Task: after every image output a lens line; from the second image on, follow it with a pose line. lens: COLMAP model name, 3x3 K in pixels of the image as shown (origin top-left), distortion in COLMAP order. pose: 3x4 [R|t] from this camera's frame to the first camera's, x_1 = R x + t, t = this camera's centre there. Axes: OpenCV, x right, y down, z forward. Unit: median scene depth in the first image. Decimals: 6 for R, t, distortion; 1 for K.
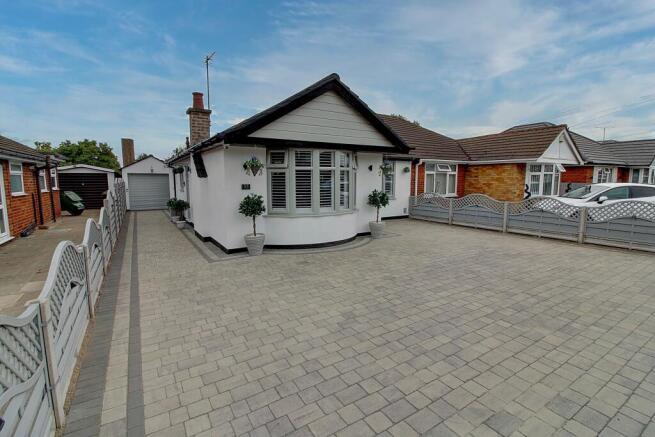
lens RADIAL K [[308.5, 0, 327.5], [0, 308.5, 218.5], [0, 0, 1]] dist [0.002233, -0.012867]
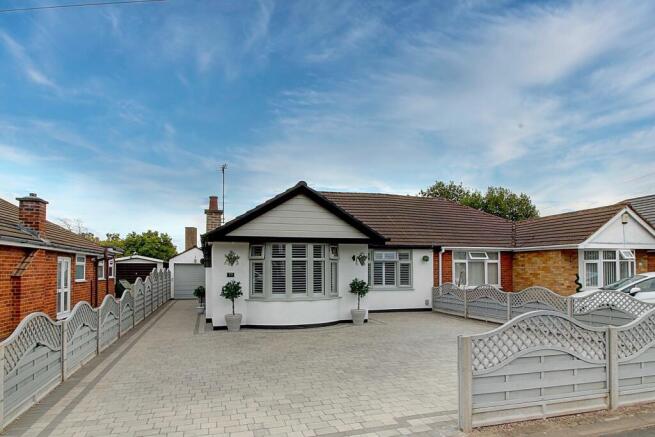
lens RADIAL K [[399.7, 0, 326.3], [0, 399.7, 265.2], [0, 0, 1]] dist [-0.001828, -0.000762]
pose [[0.965588, -0.004288, -0.260042, 0.274935], [-0.031022, 0.990827, -0.131530, 0.029457], [0.258221, 0.135070, 0.956597, -0.222288]]
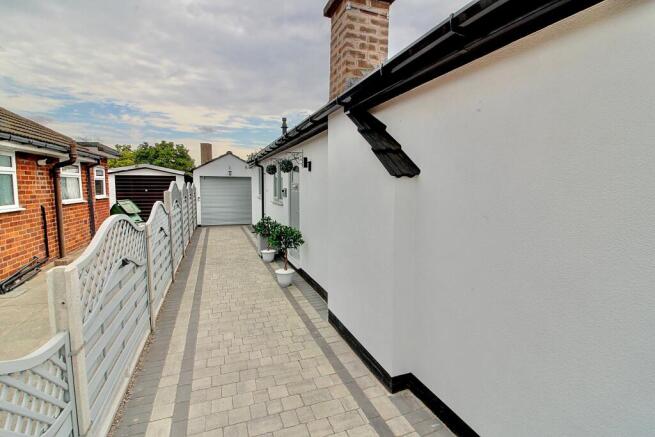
lens RADIAL K [[308.5, 0, 327.5], [0, 308.5, 218.5], [0, 0, 1]] dist [0.002233, -0.012867]
pose [[0.979867, 0.026495, -0.197886, -0.261632], [-0.030633, 0.999371, -0.017875, -0.054413], [0.197288, 0.023577, 0.980062, 0.443733]]
